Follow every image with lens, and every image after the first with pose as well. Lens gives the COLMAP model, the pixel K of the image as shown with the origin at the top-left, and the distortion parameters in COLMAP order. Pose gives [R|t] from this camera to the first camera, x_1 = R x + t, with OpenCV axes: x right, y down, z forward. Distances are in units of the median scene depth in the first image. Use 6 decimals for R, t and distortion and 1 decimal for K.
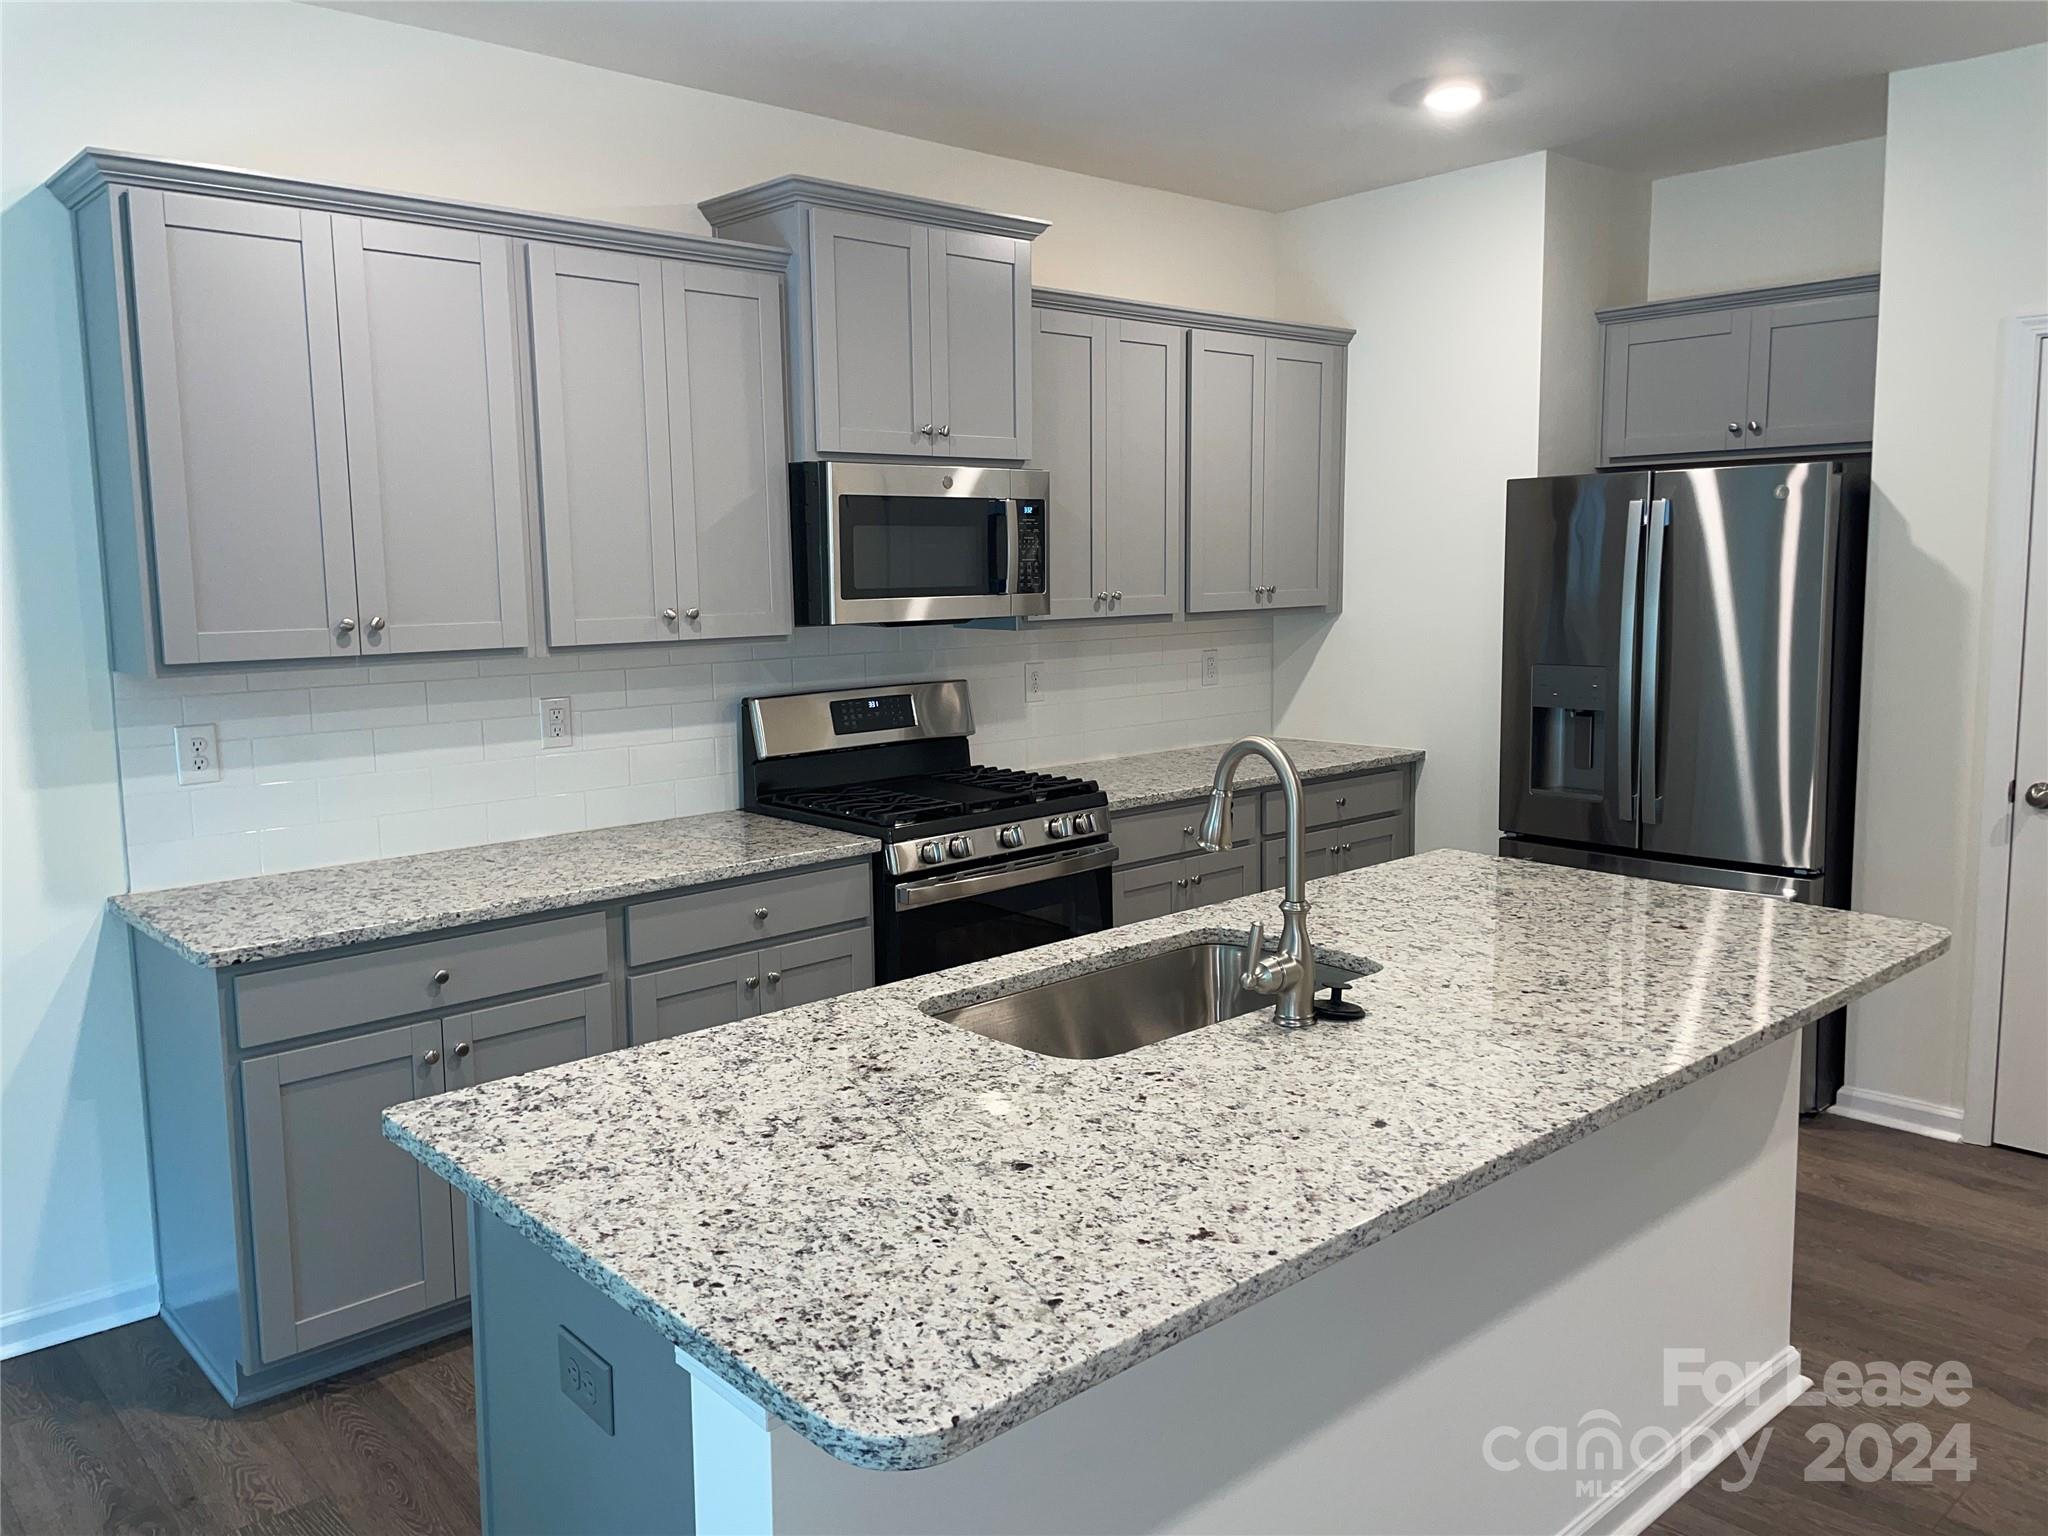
lens RADIAL K [[1573.5, 0, 1024.0], [0, 1573.5, 768.0], [0, 0, 1]] dist [0.087634, -0.079762]
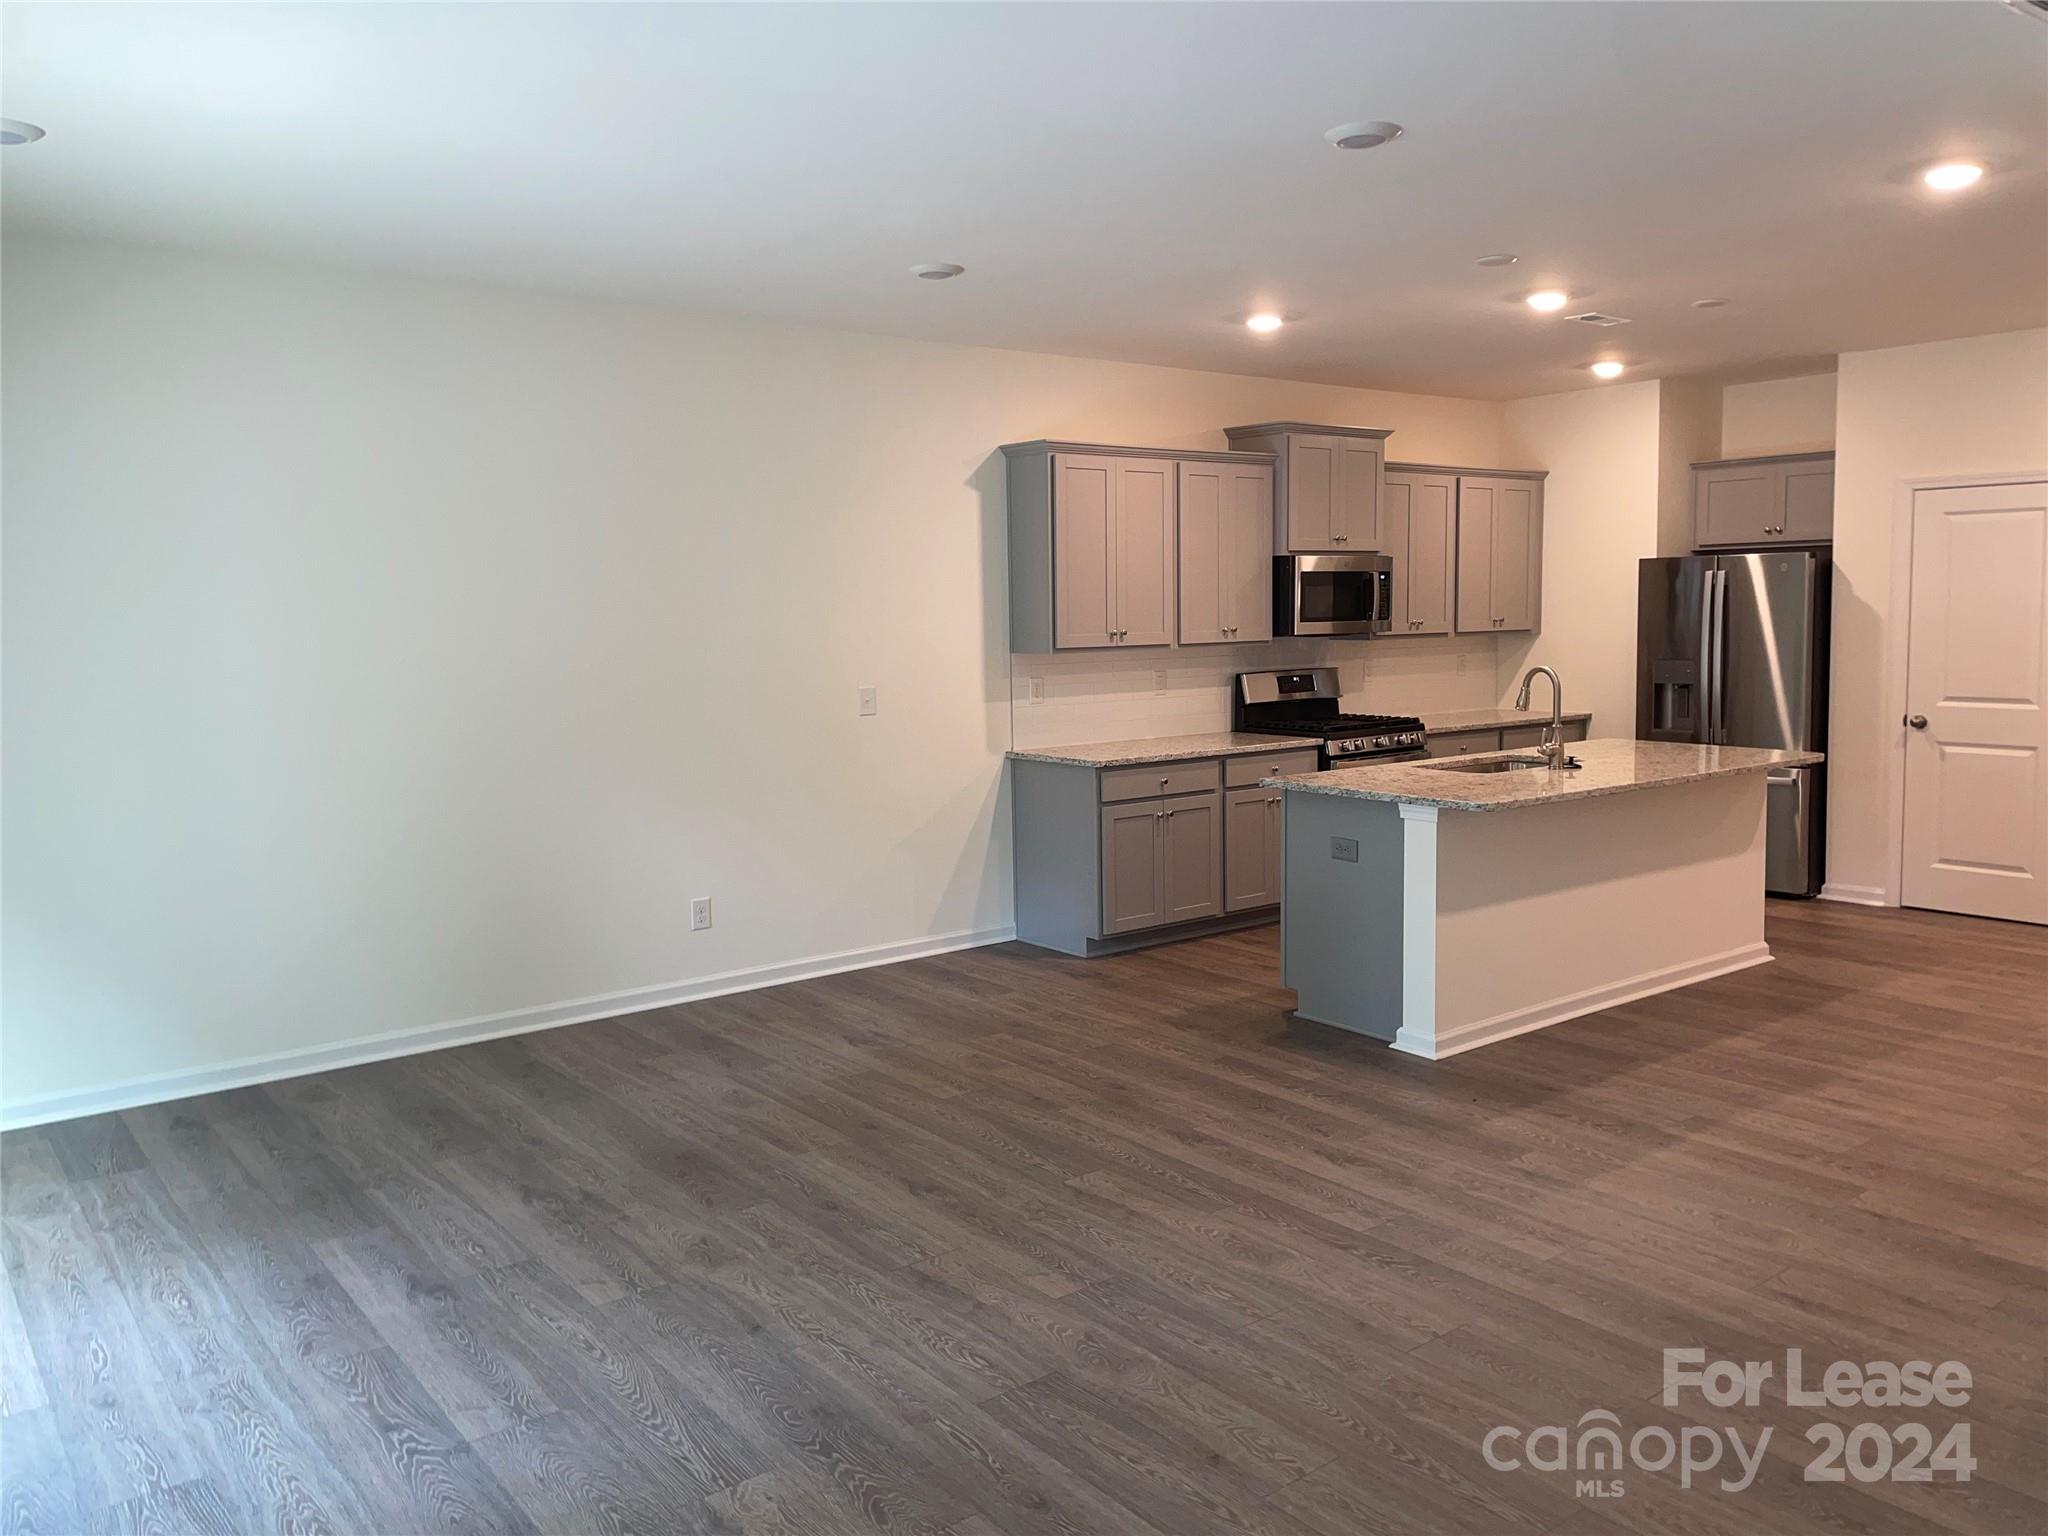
lens RADIAL K [[1560.3, 0, 1024.0], [0, 1560.3, 768.0], [0, 0, 1]] dist [0.035169, -0.003651]
pose [[0.996485, 0.005900, -0.083565, -0.274286], [-0.008363, 0.999540, -0.029159, 0.129642], [0.083354, 0.029756, 0.996076, -0.937514]]
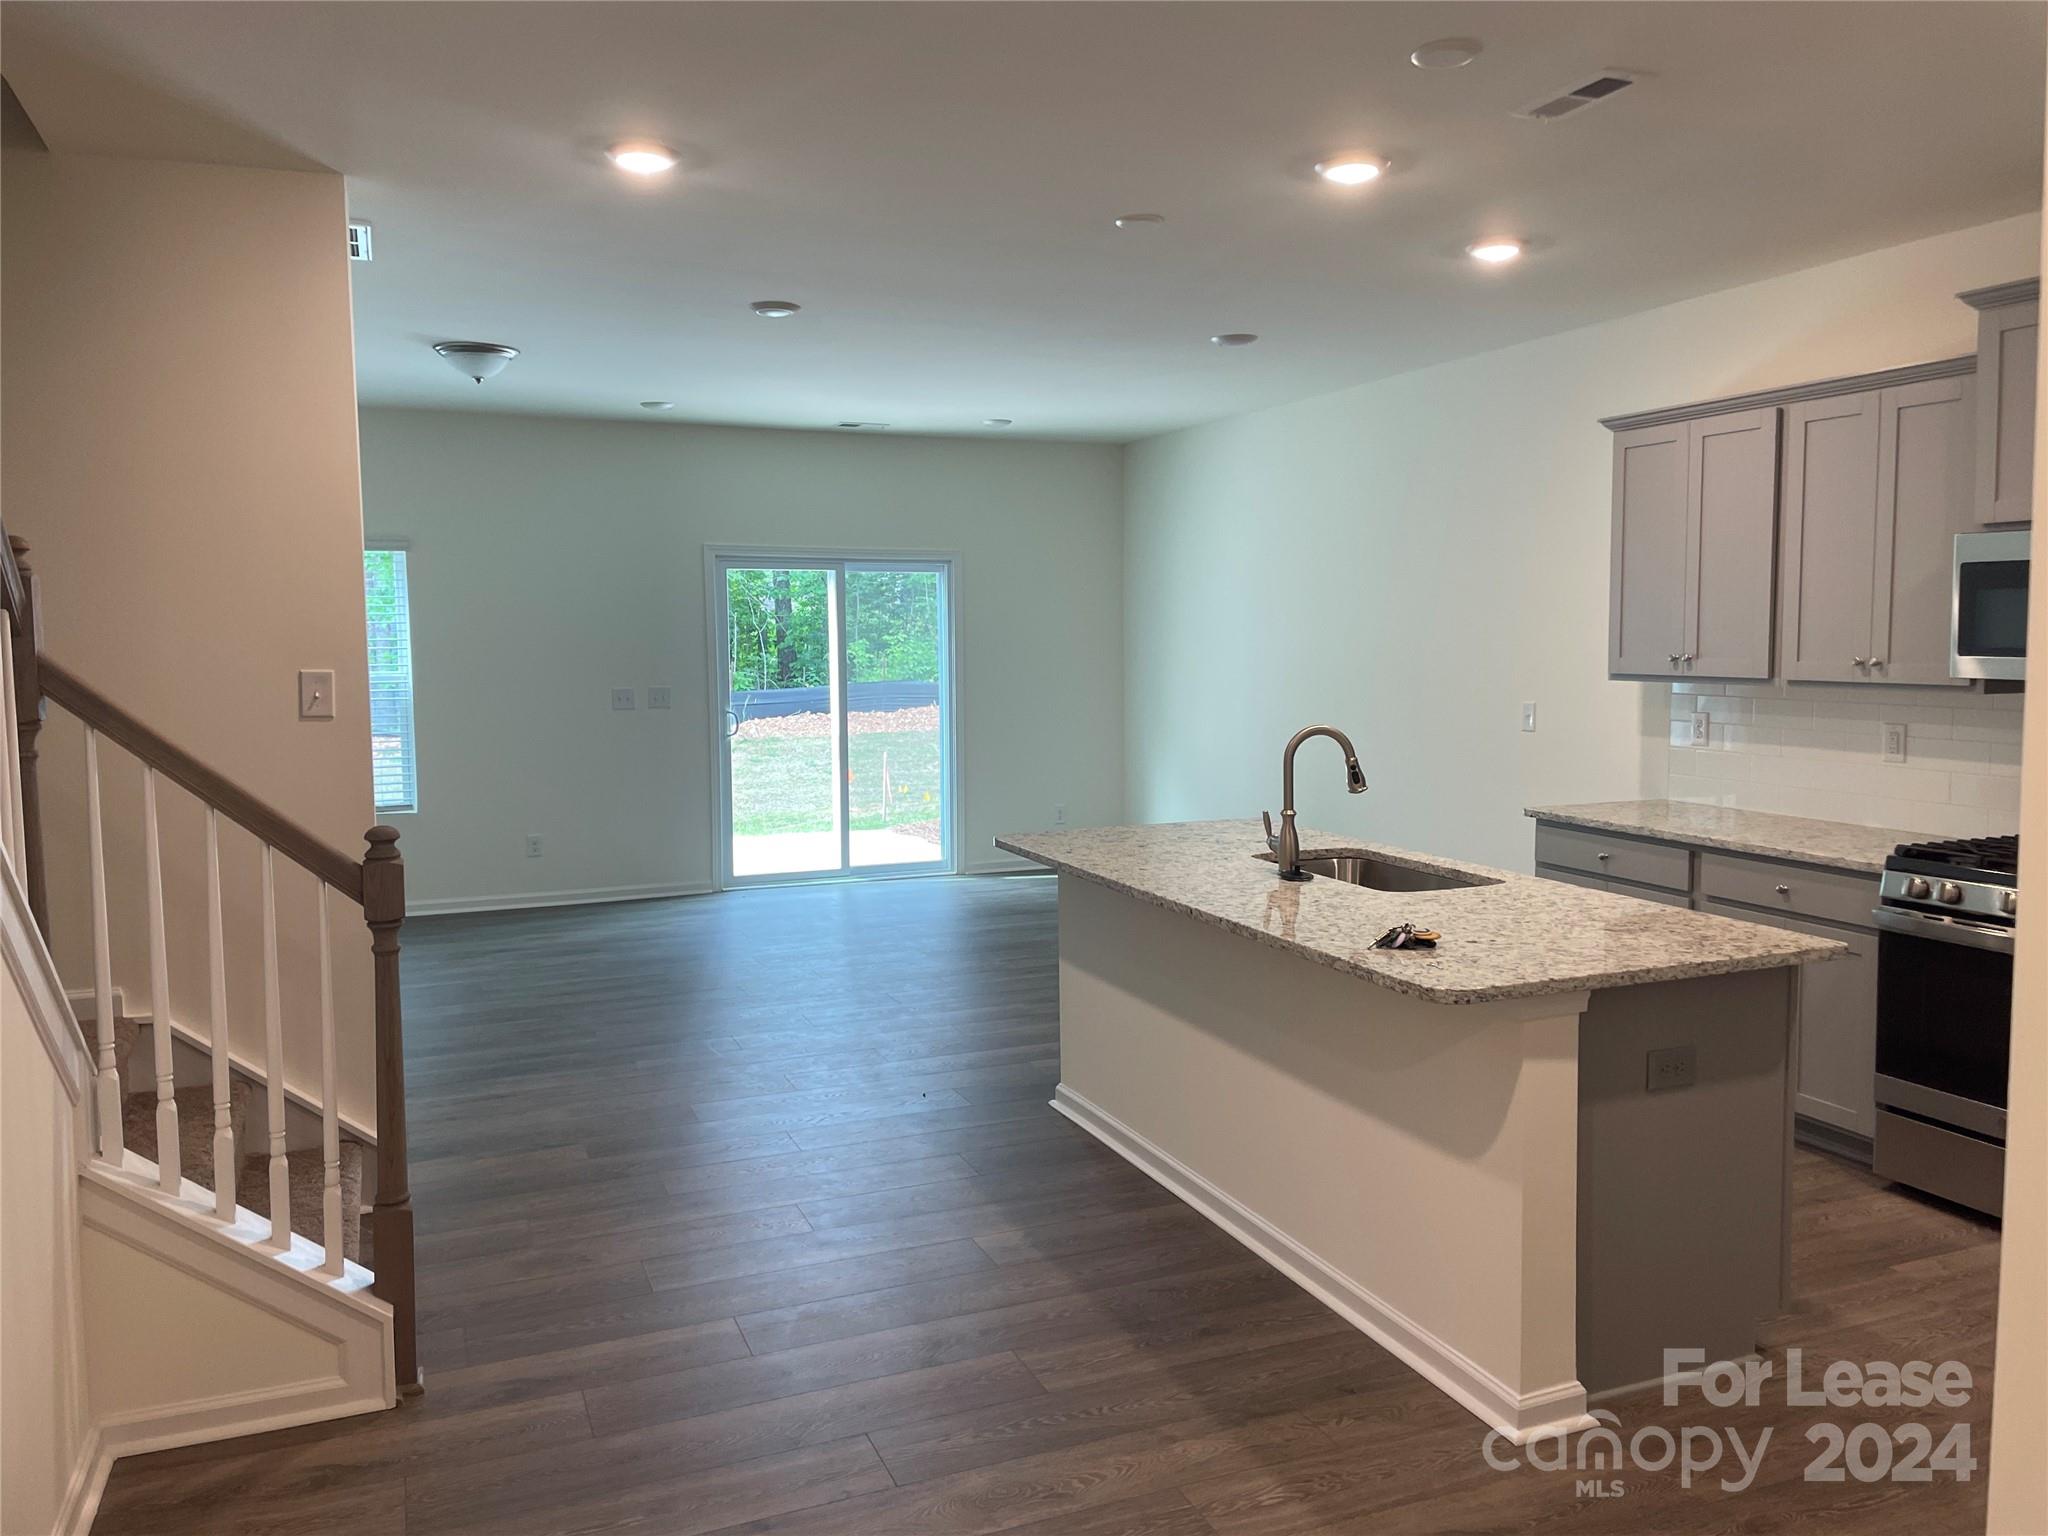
lens RADIAL K [[1560.3, 0, 1024.0], [0, 1560.3, 768.0], [0, 0, 1]] dist [0.035169, -0.003651]
pose [[-0.350651, 0.095138, -0.931661, 1.065068], [-0.112471, 0.983348, 0.142747, -0.103490], [0.929728, 0.154839, -0.334112, 0.703389]]
